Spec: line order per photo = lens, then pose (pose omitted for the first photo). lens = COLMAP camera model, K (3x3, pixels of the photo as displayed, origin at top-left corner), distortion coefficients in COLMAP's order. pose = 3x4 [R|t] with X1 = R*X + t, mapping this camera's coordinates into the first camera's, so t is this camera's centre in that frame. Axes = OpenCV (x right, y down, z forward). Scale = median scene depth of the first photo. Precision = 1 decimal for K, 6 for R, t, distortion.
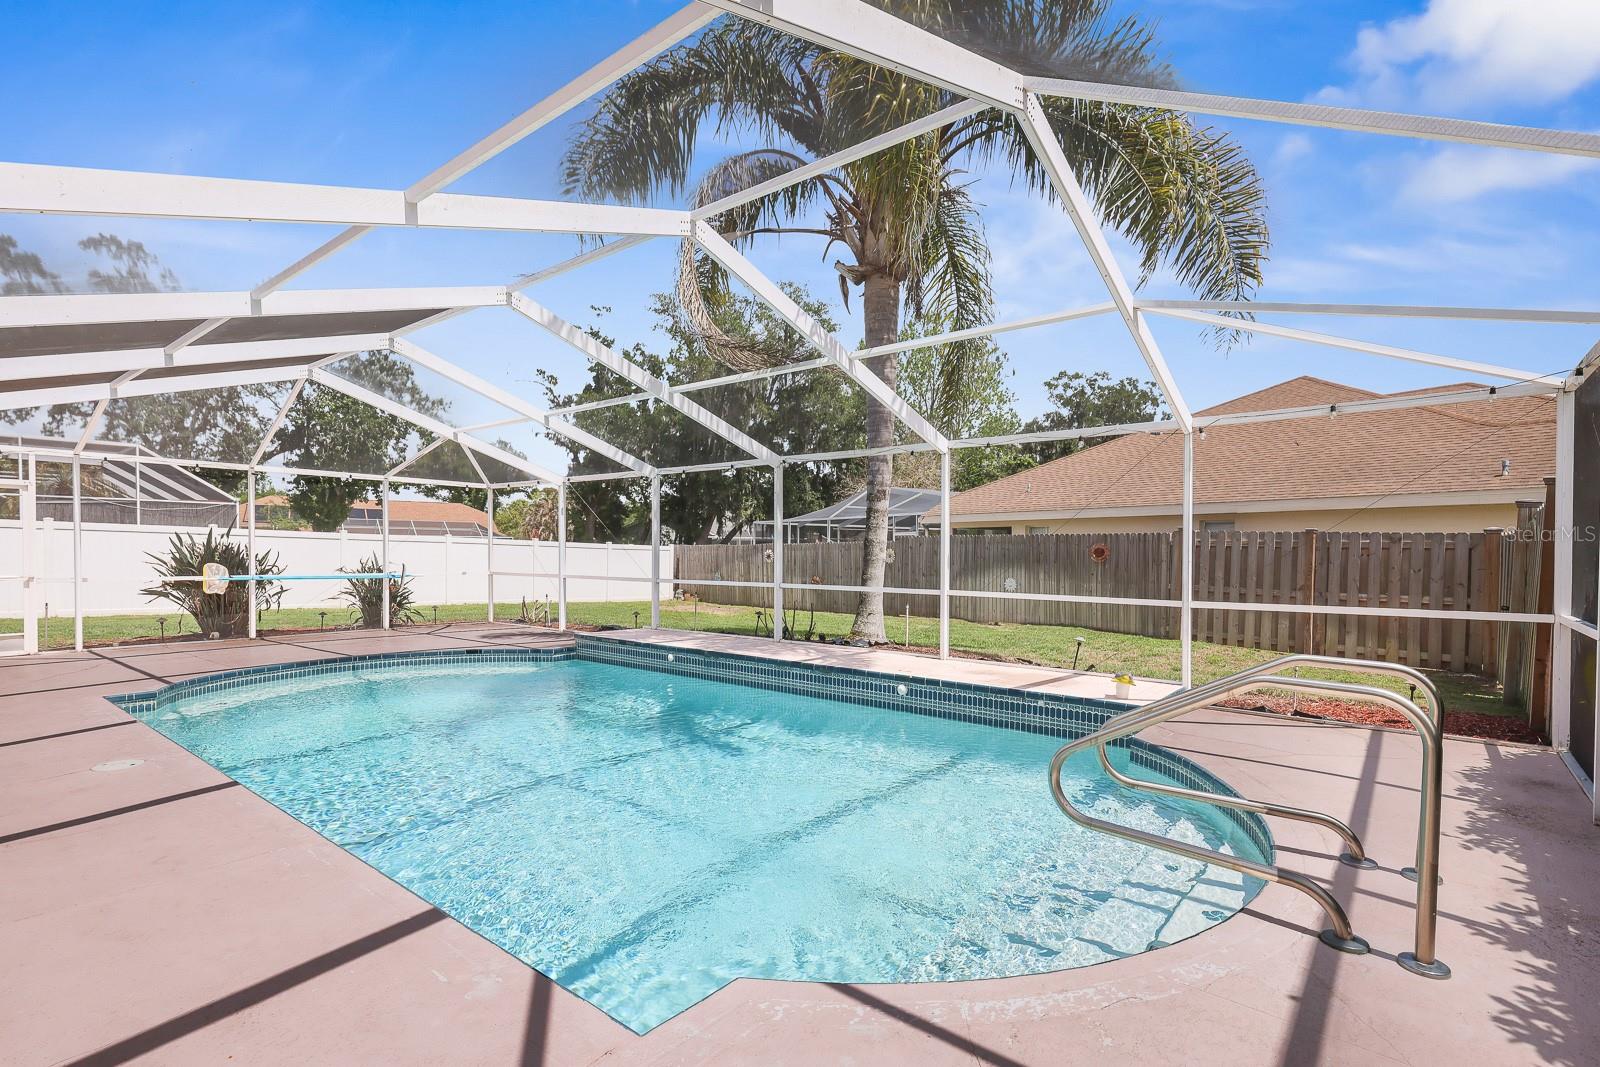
lens RADIAL K [[750.8, 0, 804.0], [0, 750.8, 557.6], [0, 0, 1]] dist [0.000413, 0.000021]
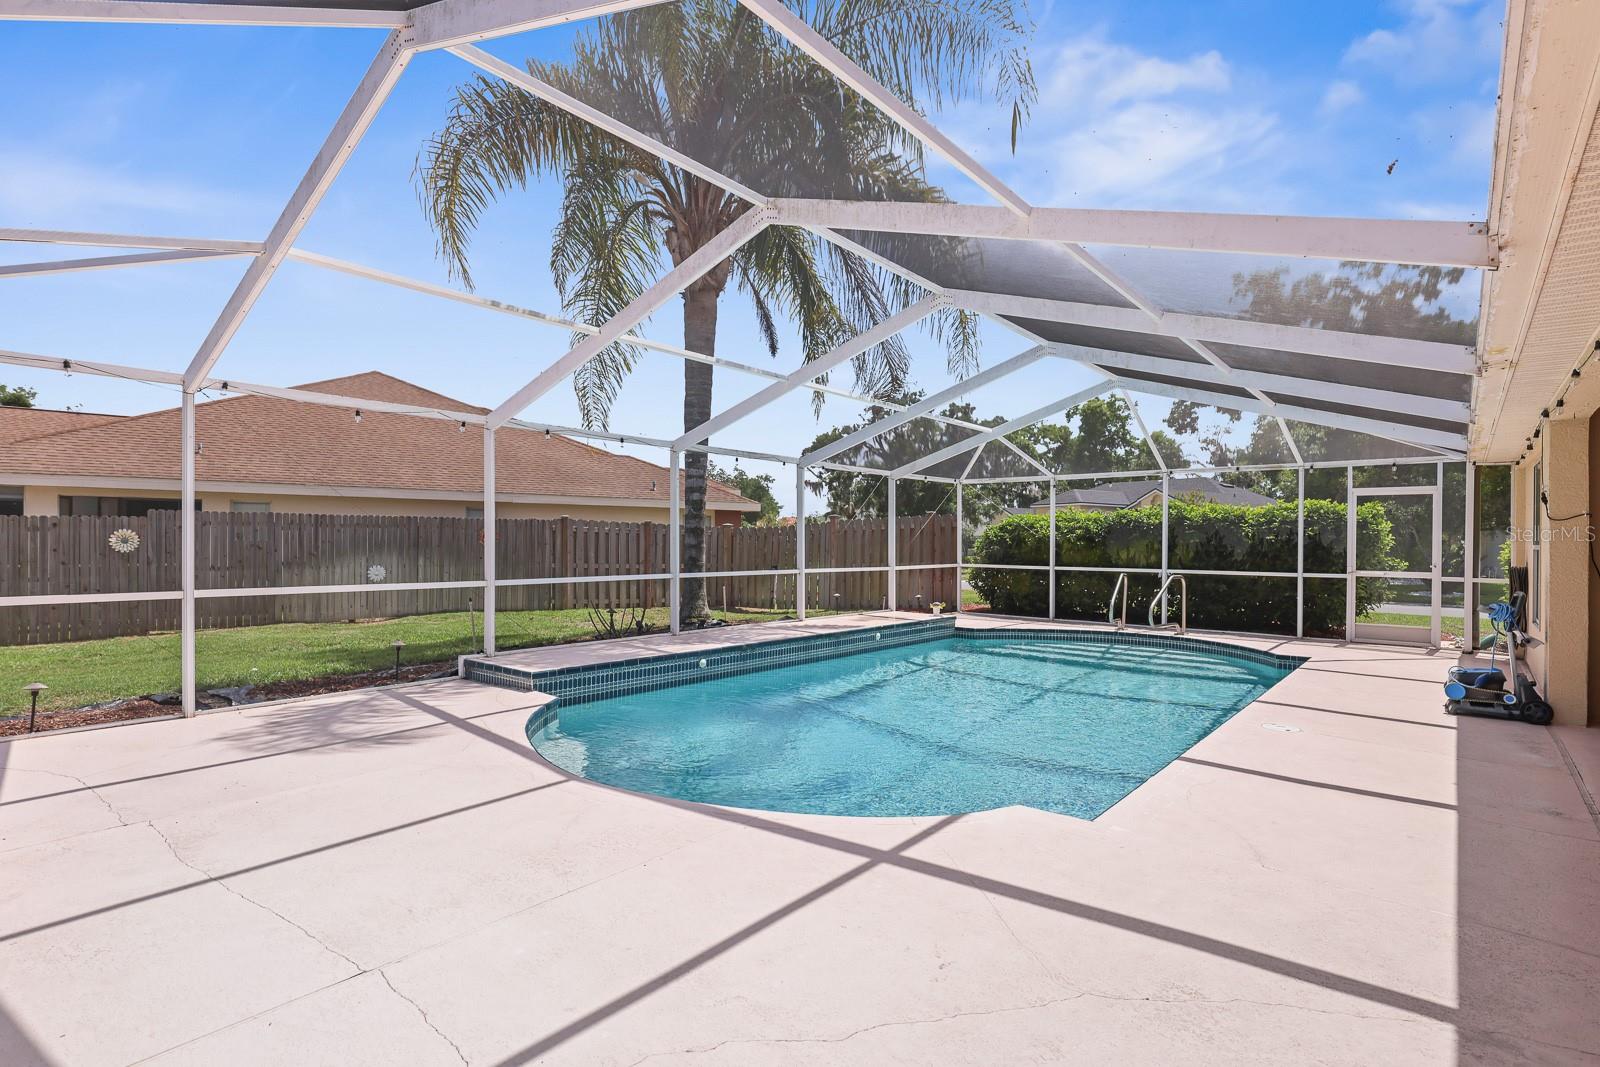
lens RADIAL K [[773.2, 0, 800.1], [0, 773.2, 544.9], [0, 0, 1]] dist [-0.001081, 0.000259]
pose [[0.029229, -0.011161, 0.999510, -0.723309], [-0.002937, 0.999932, 0.011252, -0.009802], [-0.999568, -0.003265, 0.029194, 0.582347]]
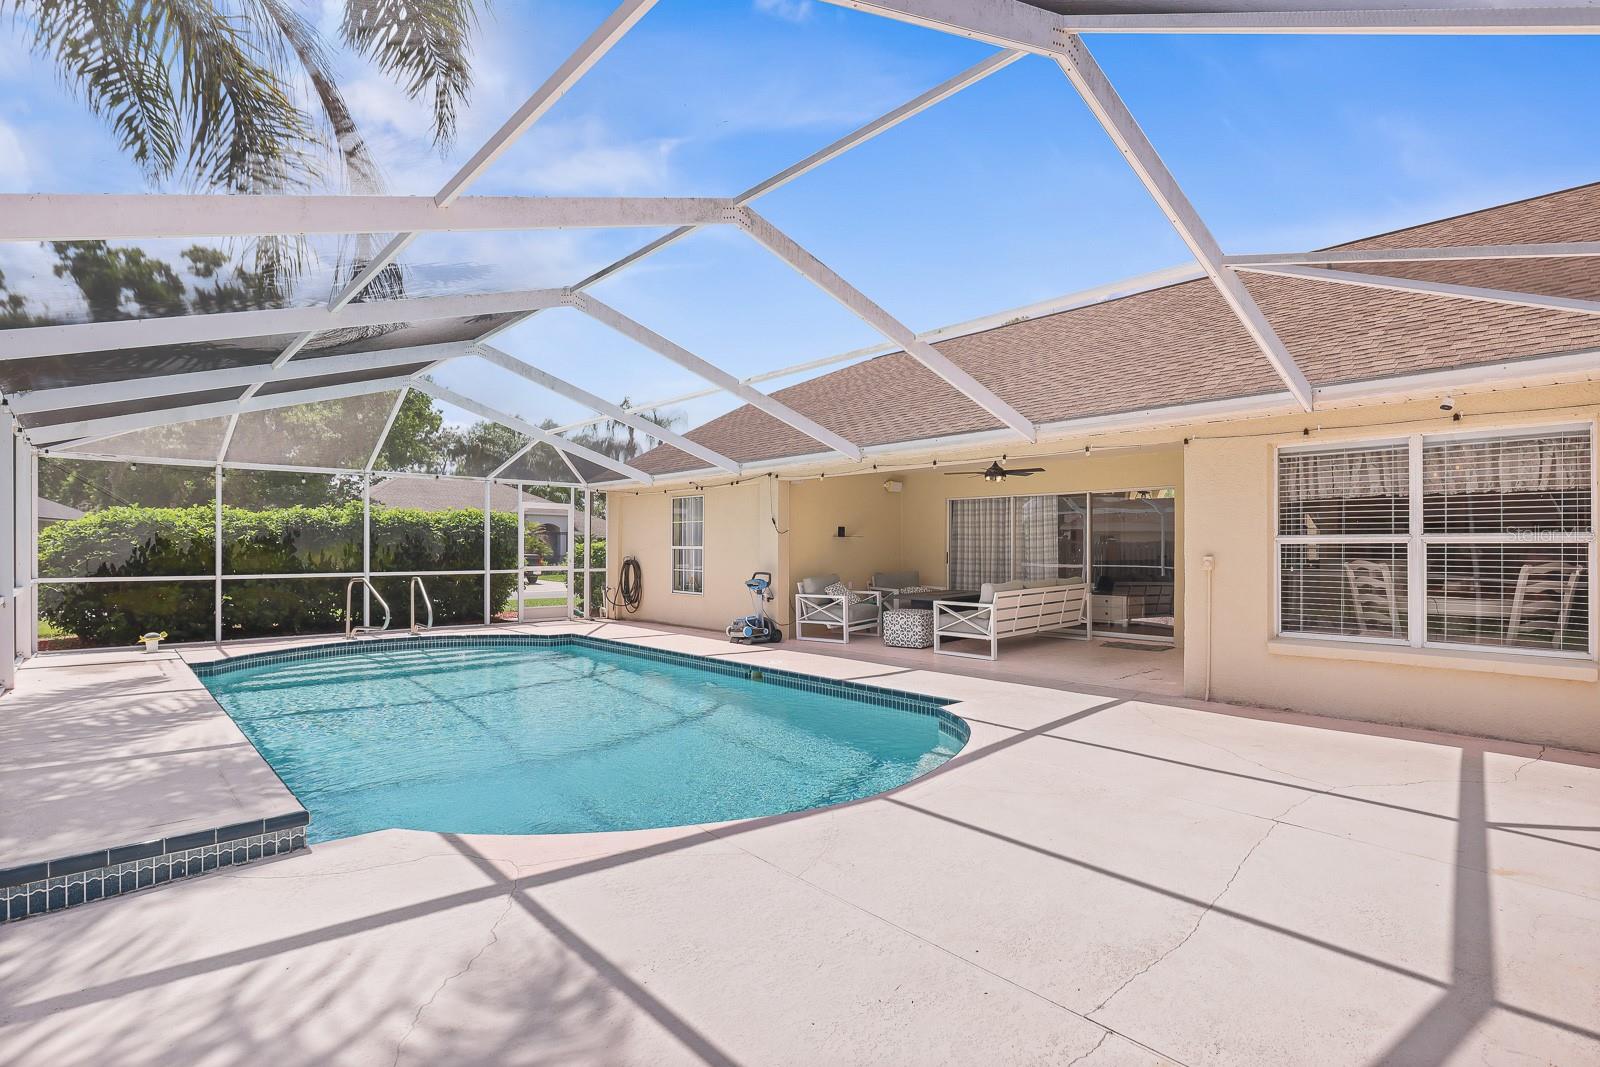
lens RADIAL K [[773.2, 0, 800.1], [0, 773.2, 544.9], [0, 0, 1]] dist [-0.001081, 0.000259]
pose [[-0.987836, -0.009790, 0.155188, -0.414119], [-0.009308, 0.999949, 0.003834, -0.011983], [-0.155217, 0.002343, -0.987878, 1.008451]]
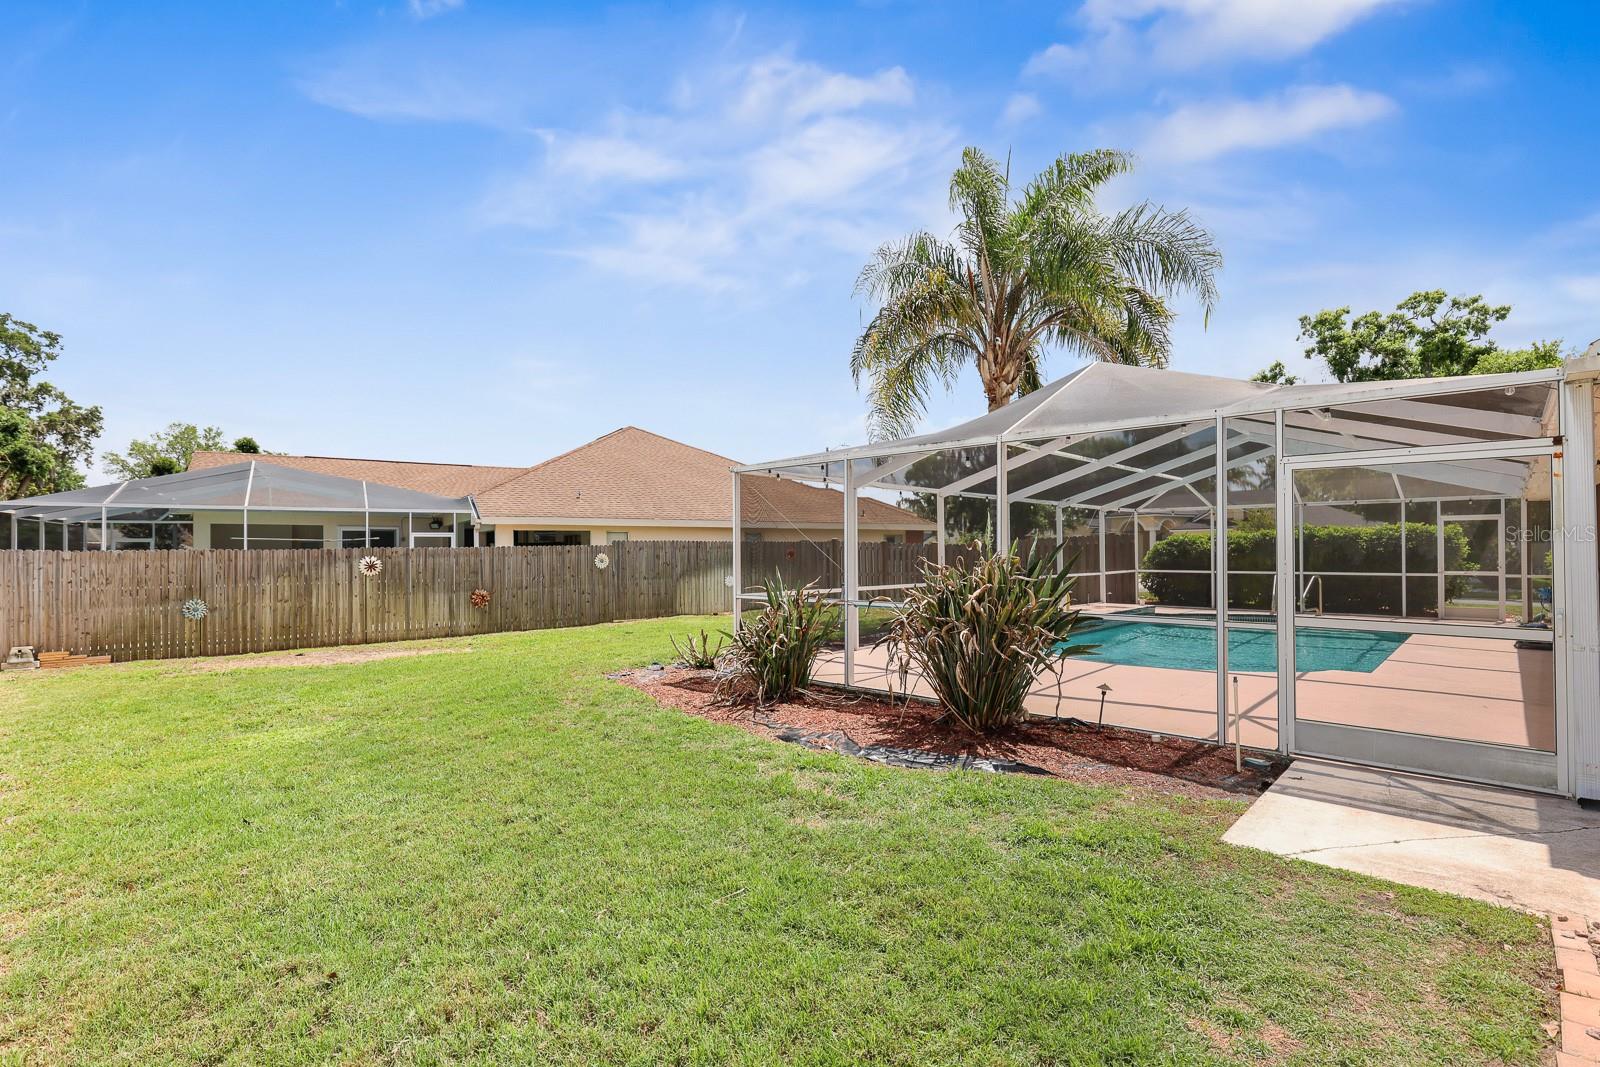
lens RADIAL K [[751.4, 0, 796.6], [0, 751.4, 545.0], [0, 0, 1]] dist [0.000994, -0.000386]
pose [[0.080864, 0.001350, 0.996724, -1.157050], [0.010526, 0.999942, -0.002208, -0.024343], [-0.996670, 0.010670, 0.080845, 0.943651]]
